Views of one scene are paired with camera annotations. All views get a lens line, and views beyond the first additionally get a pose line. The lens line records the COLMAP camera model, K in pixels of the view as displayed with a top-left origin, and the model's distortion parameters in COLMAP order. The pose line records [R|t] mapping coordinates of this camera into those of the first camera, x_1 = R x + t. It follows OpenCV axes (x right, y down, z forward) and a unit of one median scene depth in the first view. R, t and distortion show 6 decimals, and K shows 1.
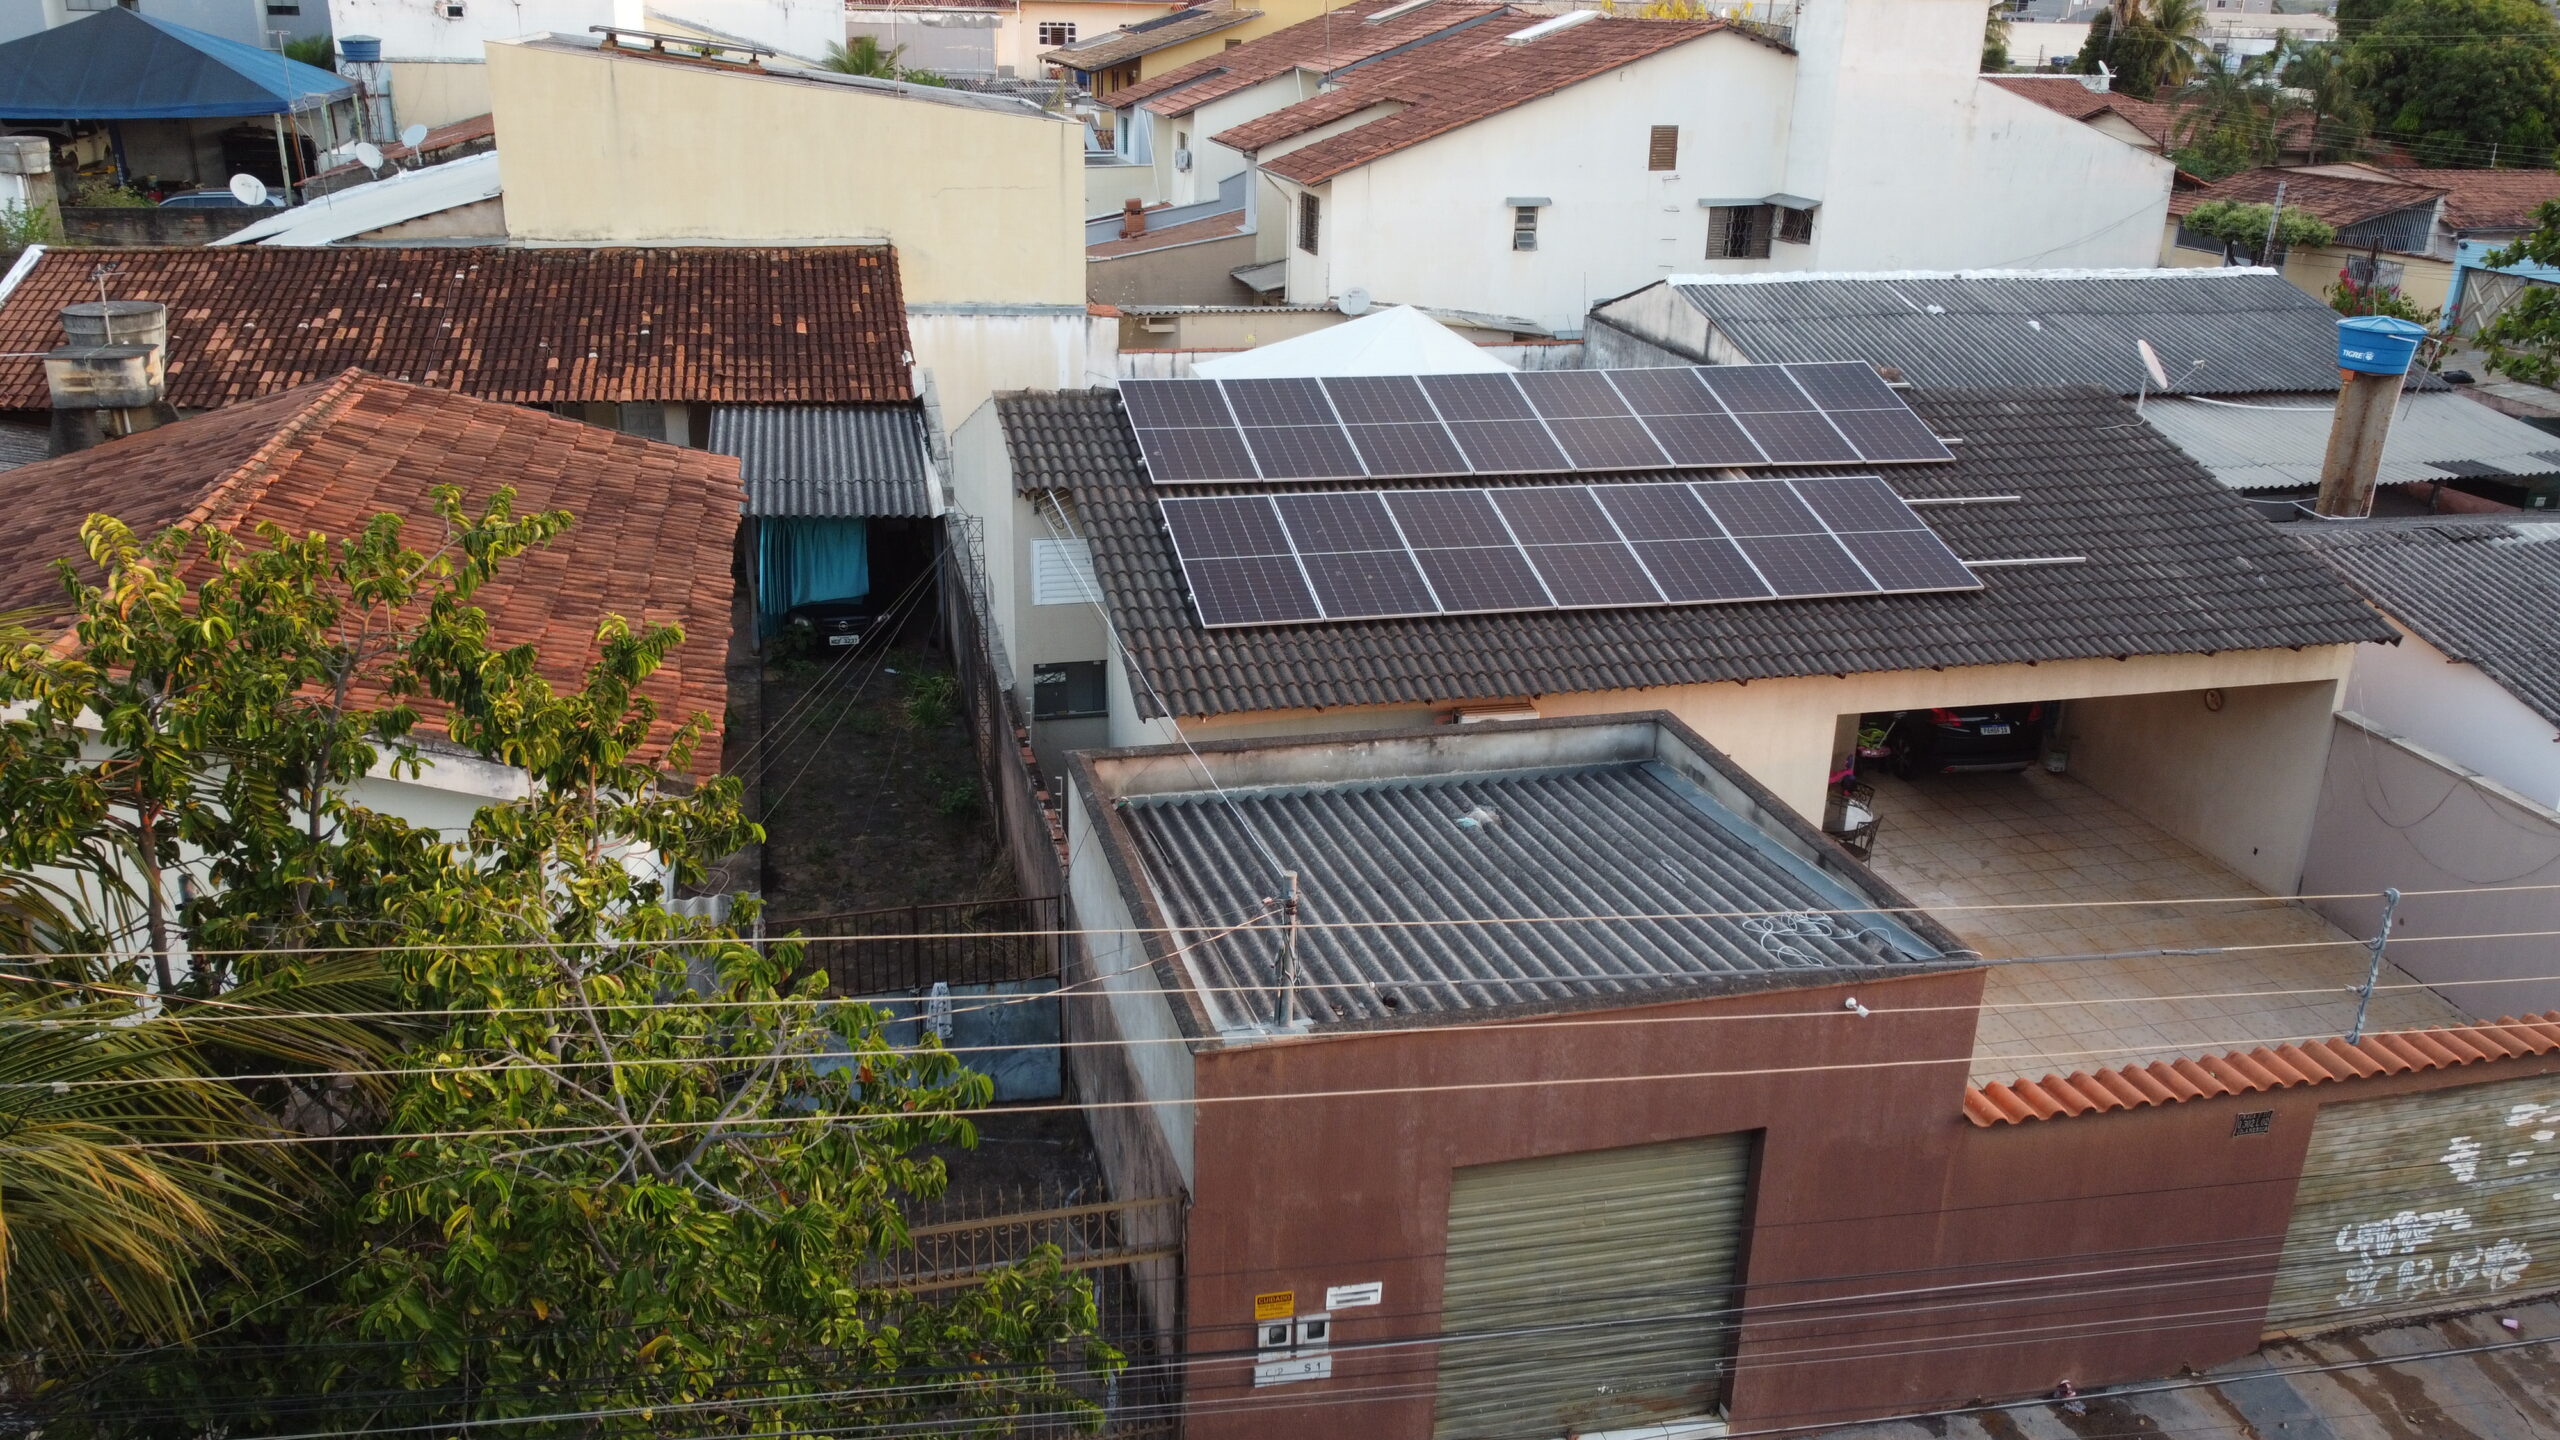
lens RADIAL K [[1930.8, 0, 1281.3], [0, 1930.8, 722.0], [0, 0, 1]] dist [0.012122, -0.017933]
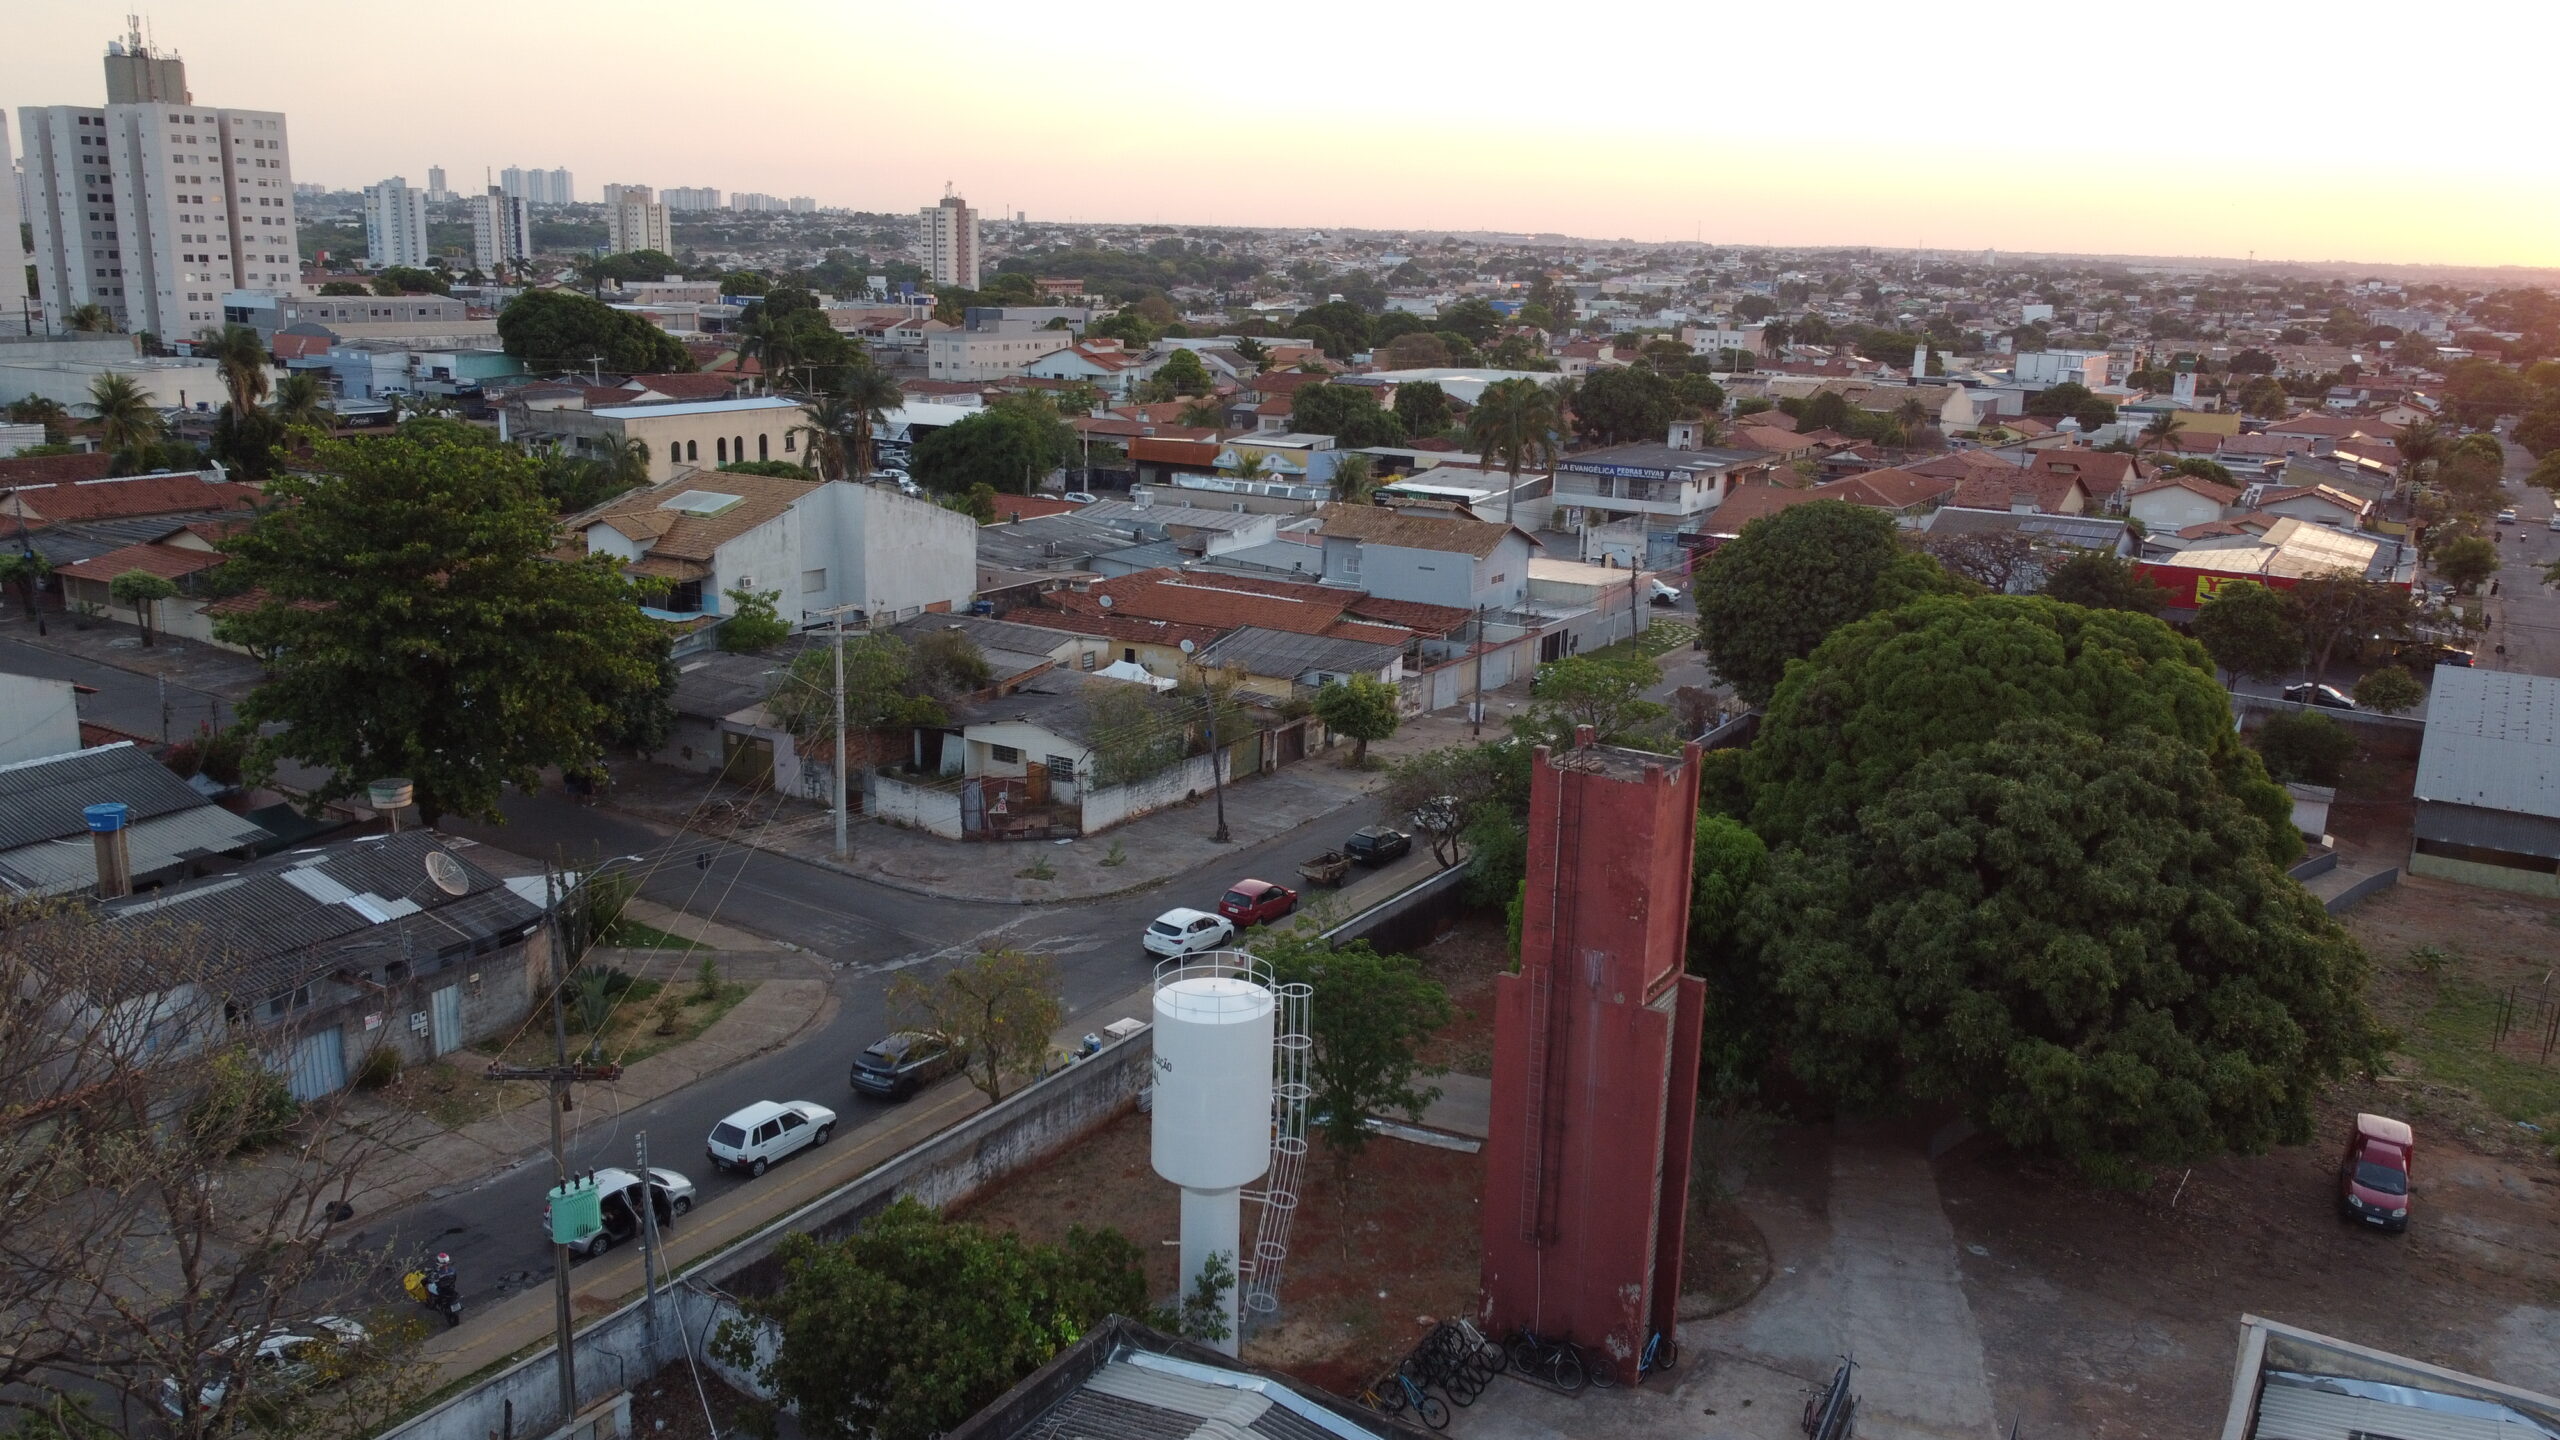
lens RADIAL K [[1930.8, 0, 1279.1], [0, 1930.8, 717.2], [0, 0, 1]] dist [0.012122, -0.017933]
pose [[0.709174, -0.172498, 0.683606, 0.086205], [0.241487, 0.970387, -0.005656, 0.037721], [-0.662387, 0.169094, 0.729829, -2.487479]]
